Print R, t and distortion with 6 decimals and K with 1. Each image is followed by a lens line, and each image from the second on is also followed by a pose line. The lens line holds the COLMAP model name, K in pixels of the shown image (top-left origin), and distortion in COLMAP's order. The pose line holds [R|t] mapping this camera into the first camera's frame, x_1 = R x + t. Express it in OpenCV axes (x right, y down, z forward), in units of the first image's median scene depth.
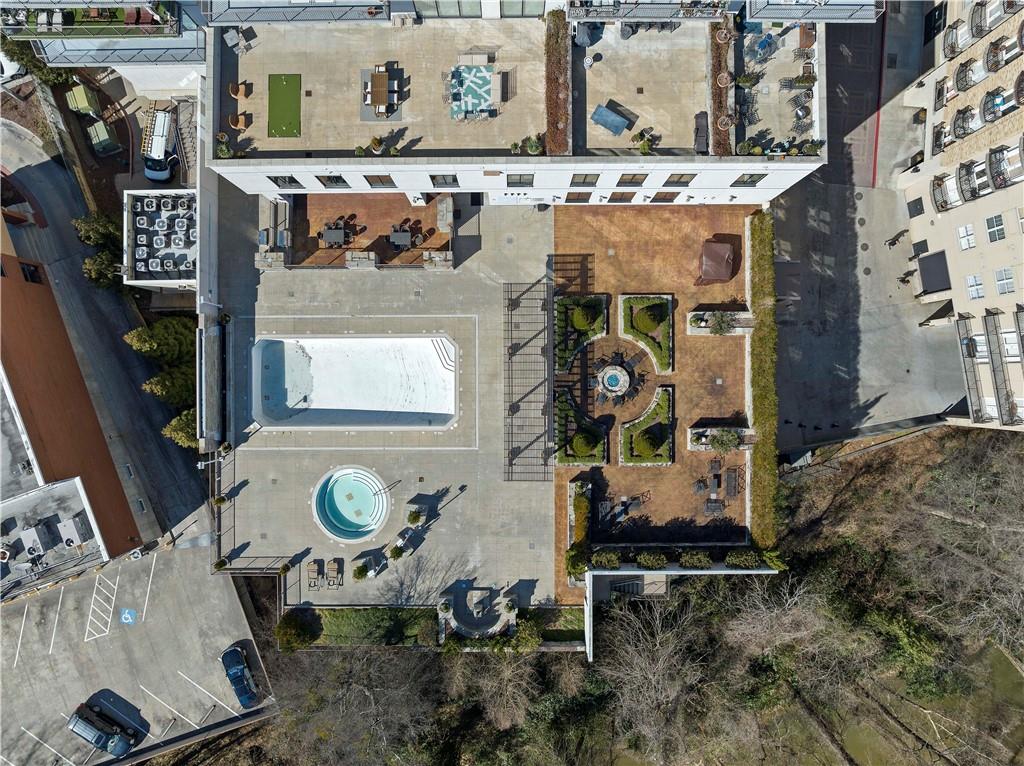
lens RADIAL K [[729.1, 0, 512.0], [0, 729.1, 383.0], [0, 0, 1]] dist [-0.036170, -0.000157]
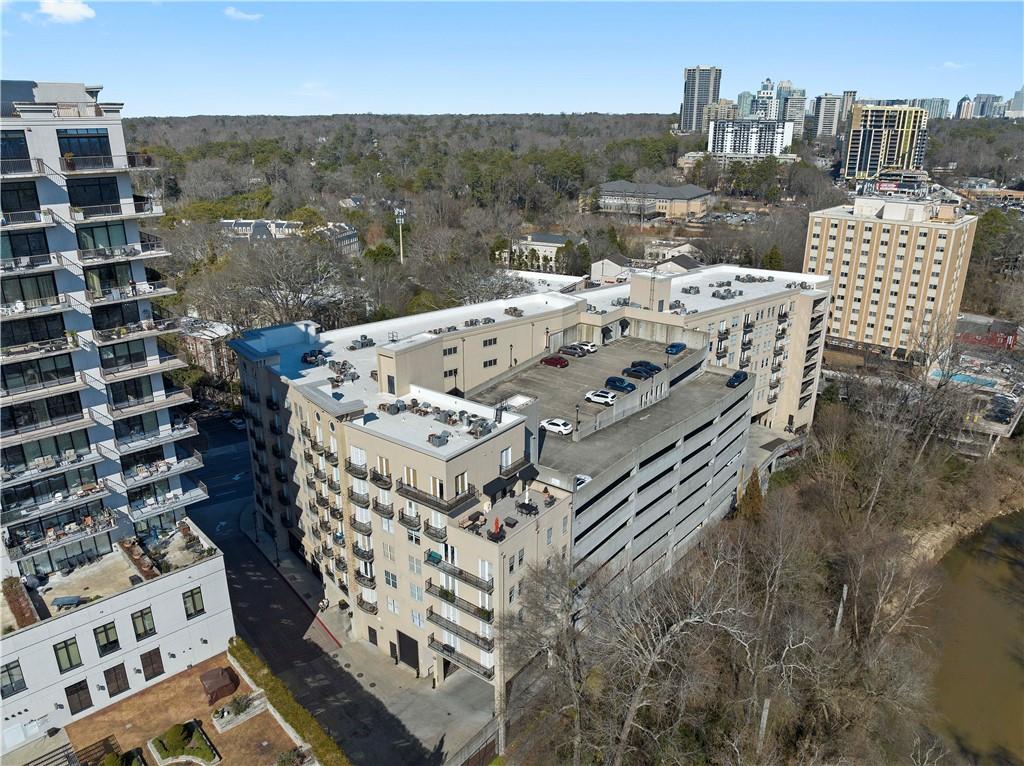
lens RADIAL K [[729.1, 0, 512.0], [0, 729.1, 383.0], [0, 0, 1]] dist [-0.036170, -0.000157]
pose [[0.730317, -0.227578, 0.644085, -0.029598], [0.682979, 0.261591, -0.681989, 0.886301], [-0.013282, 0.937965, 0.346475, 0.075792]]
